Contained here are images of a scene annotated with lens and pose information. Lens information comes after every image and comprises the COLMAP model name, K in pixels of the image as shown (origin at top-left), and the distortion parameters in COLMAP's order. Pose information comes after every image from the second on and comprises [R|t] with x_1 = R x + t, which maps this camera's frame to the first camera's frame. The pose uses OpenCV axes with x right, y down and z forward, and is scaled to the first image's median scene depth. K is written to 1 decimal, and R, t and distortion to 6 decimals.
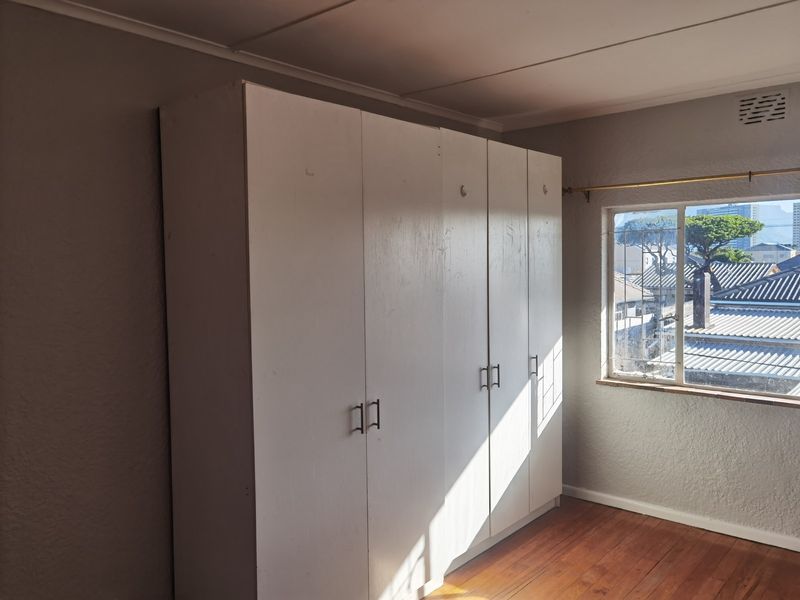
lens RADIAL K [[628.8, 0, 400.0], [0, 628.8, 300.0], [0, 0, 1]] dist [-0.010673, -0.010428]
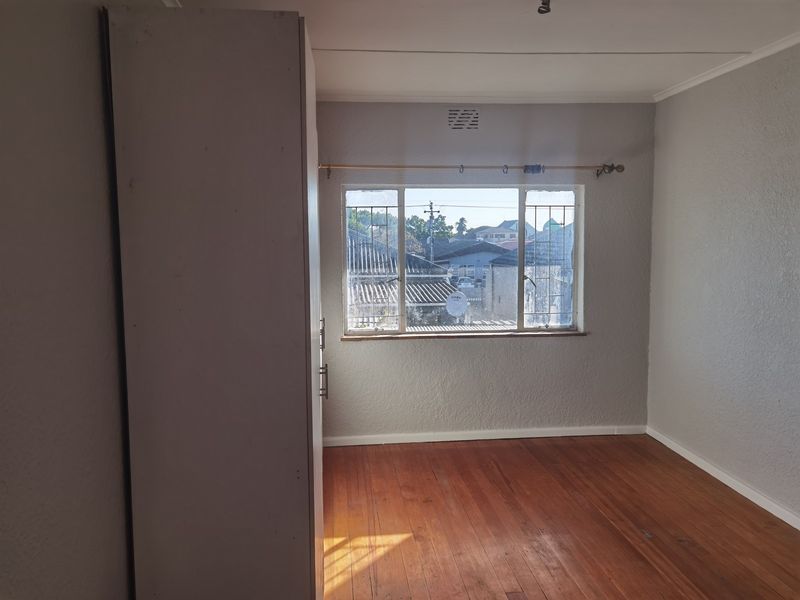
lens RADIAL K [[635.3, 0, 400.8], [0, 635.3, 292.7], [0, 0, 1]] dist [-0.000267, 0.079503]
pose [[0.678405, -0.056237, 0.732533, -0.527893], [0.042940, 0.998397, 0.036880, 0.010895], [-0.733432, 0.006435, 0.679732, 0.168774]]
